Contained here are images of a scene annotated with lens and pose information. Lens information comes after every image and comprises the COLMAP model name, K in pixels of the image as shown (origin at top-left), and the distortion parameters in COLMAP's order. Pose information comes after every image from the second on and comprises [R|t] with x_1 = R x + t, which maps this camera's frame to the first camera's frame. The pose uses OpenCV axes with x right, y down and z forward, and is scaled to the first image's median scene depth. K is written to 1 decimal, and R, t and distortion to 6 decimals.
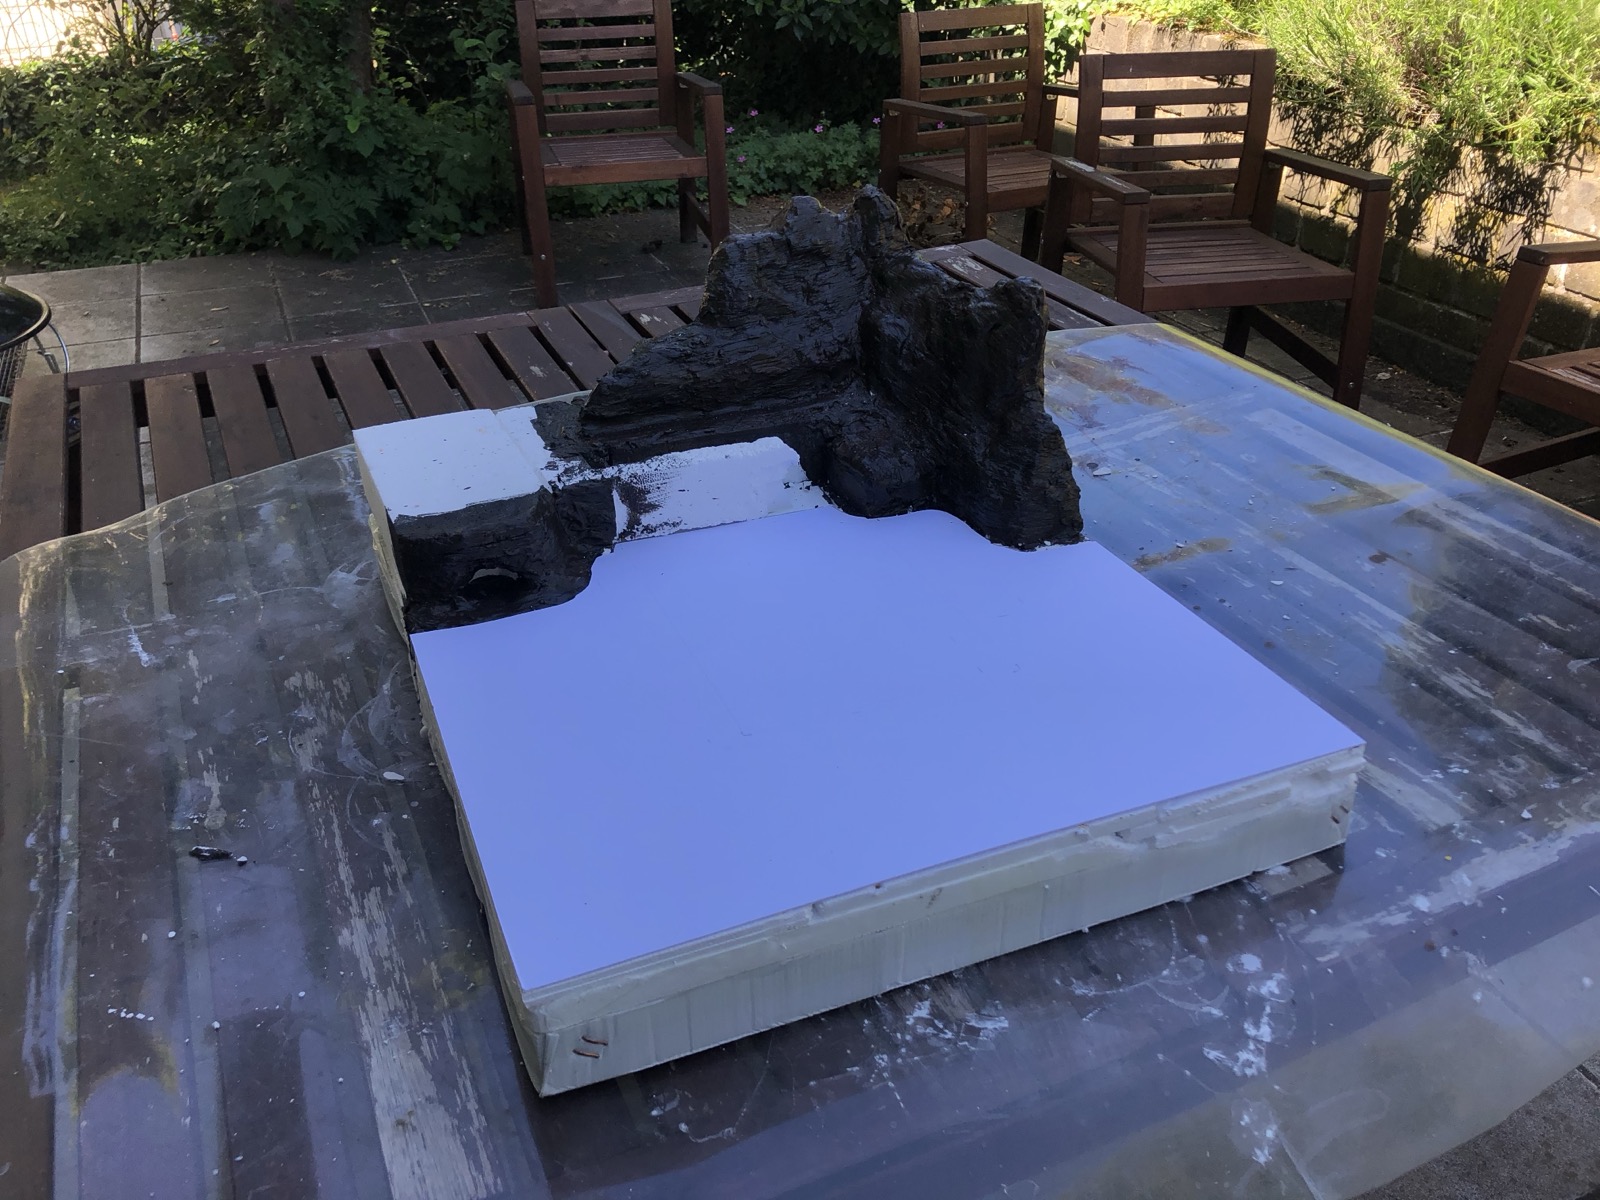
lens RADIAL K [[1279.8, 0, 808.9], [0, 1279.8, 596.0], [0, 0, 1]] dist [0.006875, -0.012955]
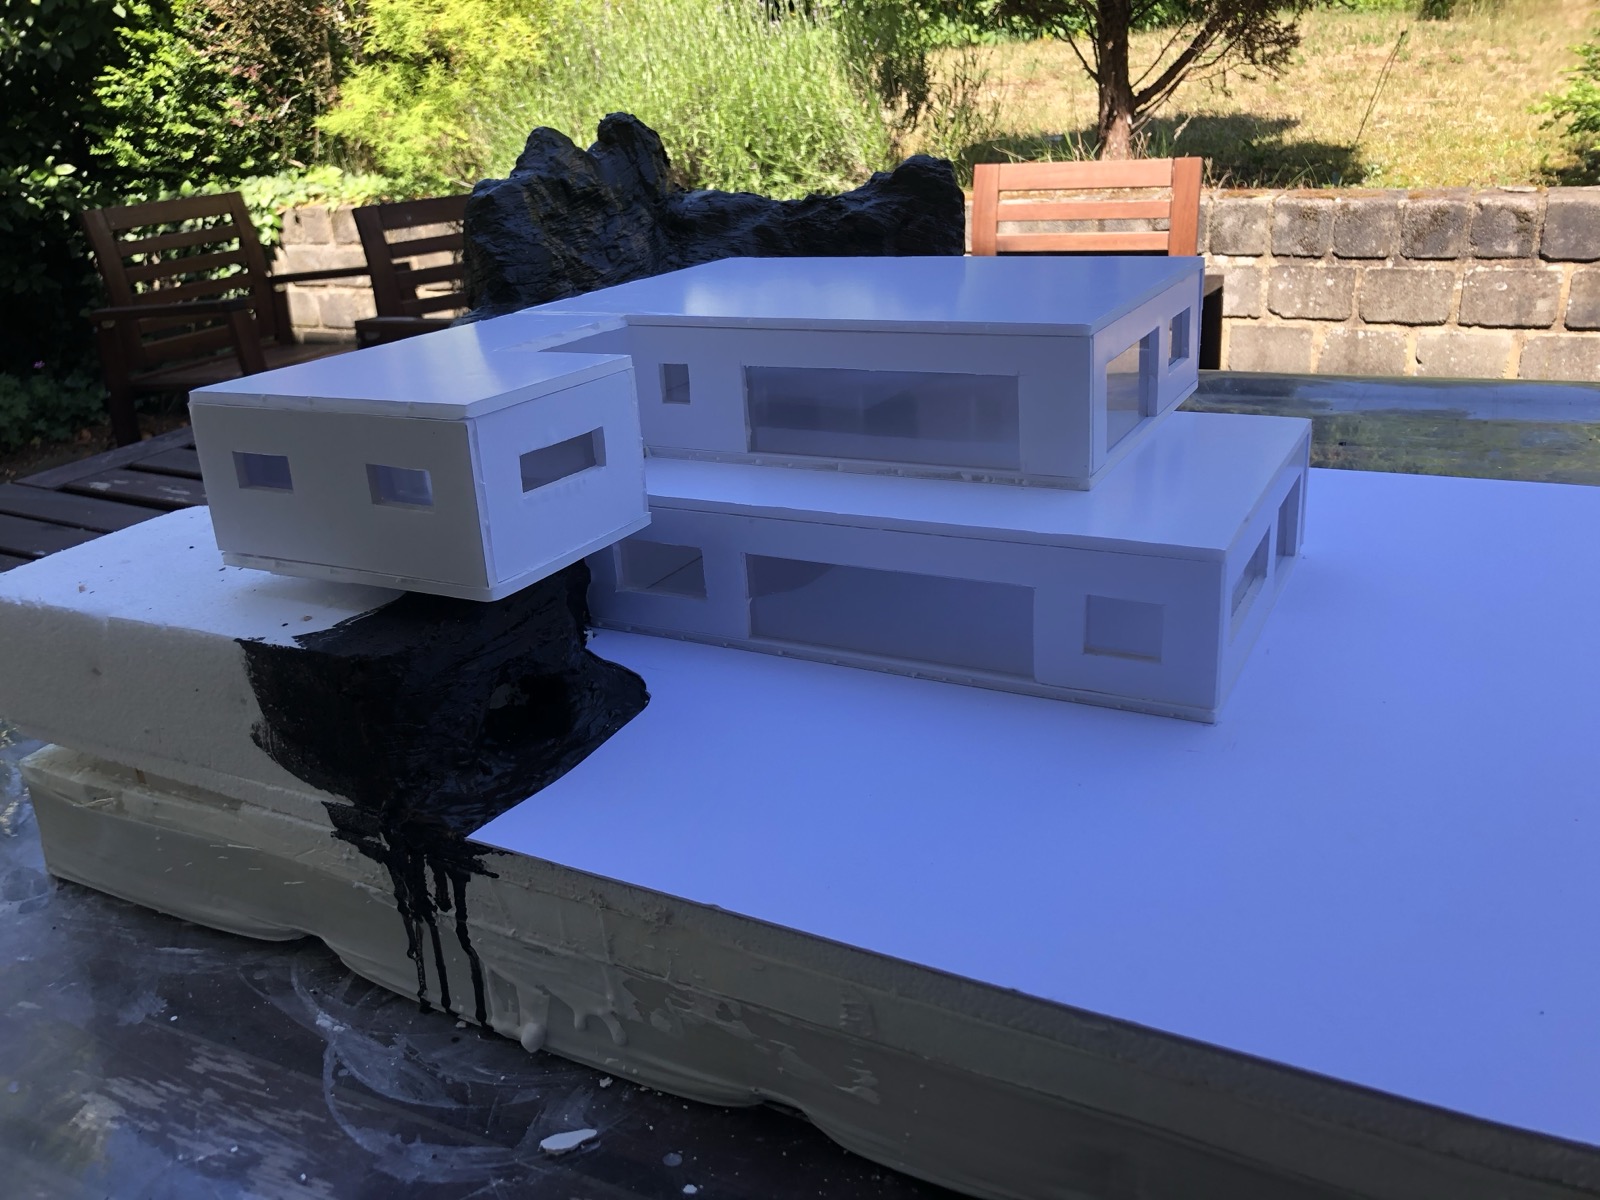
lens RADIAL K [[1279.8, 0, 804.5], [0, 1279.8, 599.7], [0, 0, 1]] dist [0.006875, -0.012955]
pose [[0.777365, -0.273563, 0.566451, -0.381396], [0.367031, 0.928567, -0.055249, 0.016639], [-0.510873, 0.250853, 0.822242, 0.446491]]
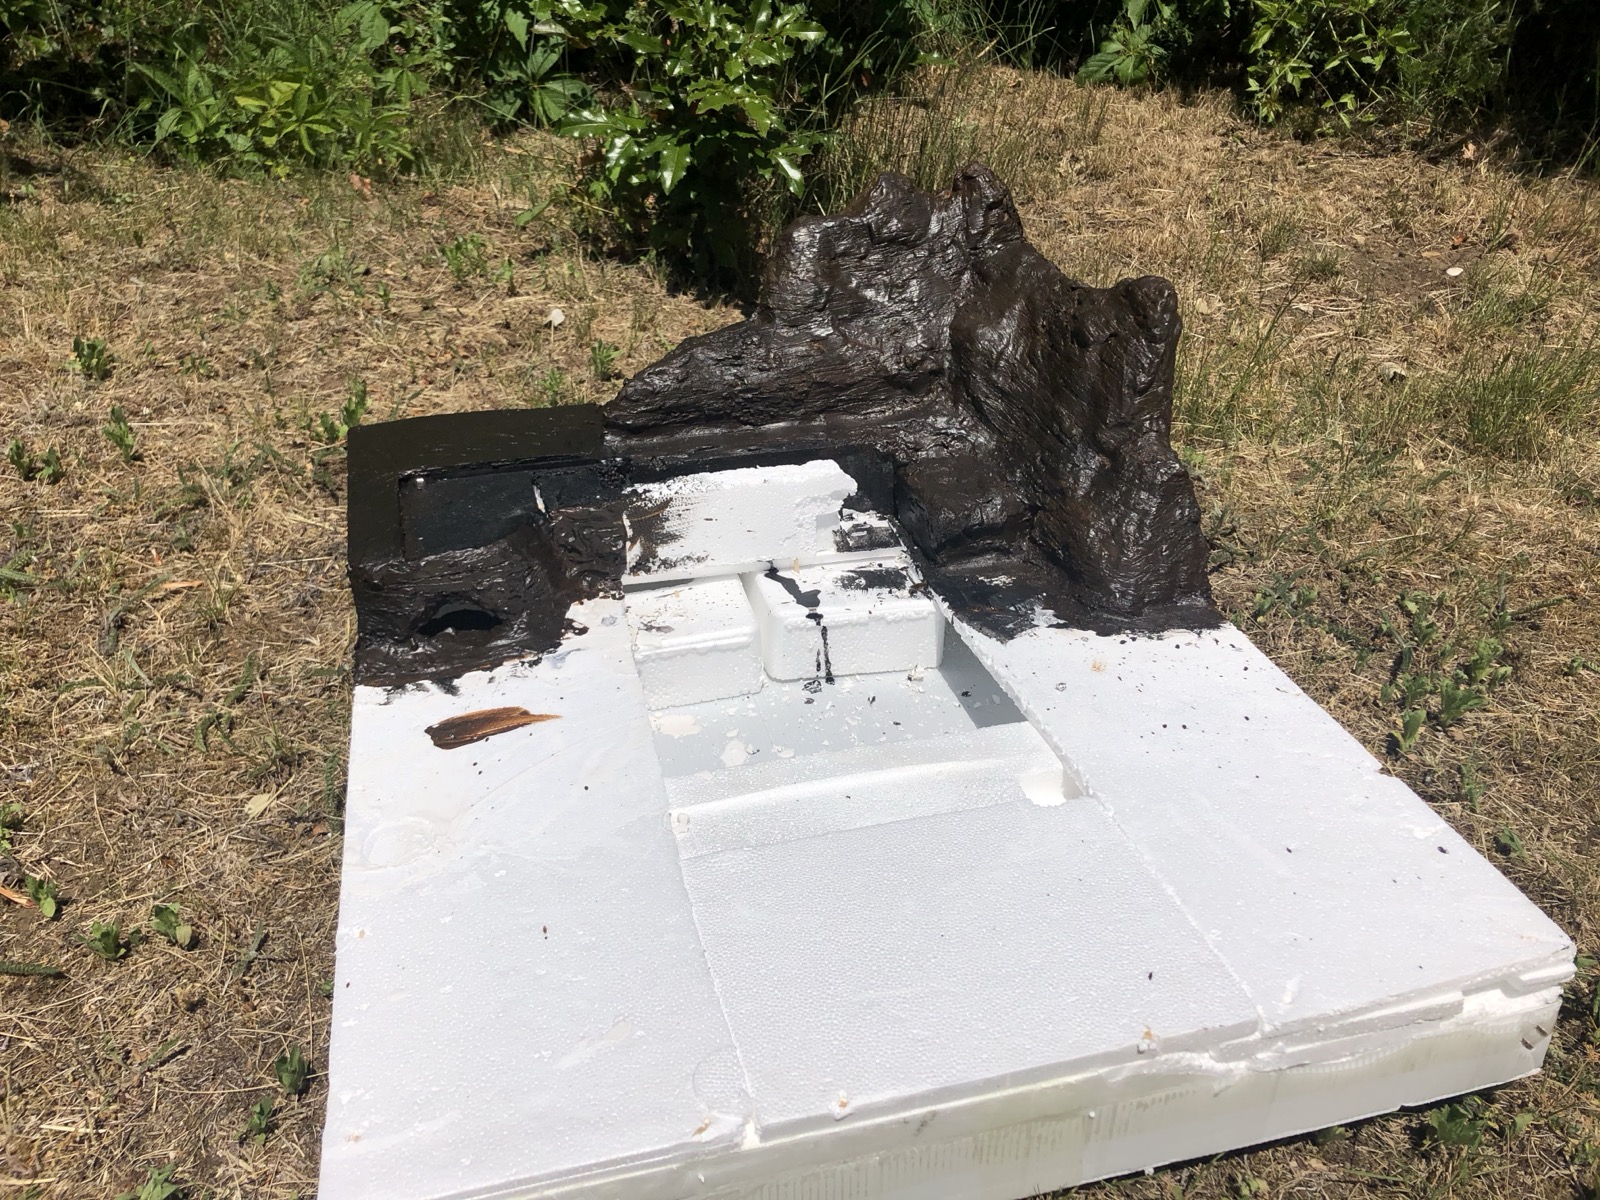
lens RADIAL K [[1279.8, 0, 789.6], [0, 1279.8, 601.0], [0, 0, 1]] dist [0.006875, -0.012955]
pose [[0.988524, 0.067328, -0.135231, 0.066685], [-0.067699, 0.997704, 0.001853, -0.034465], [0.135045, 0.007323, 0.990812, 0.185382]]
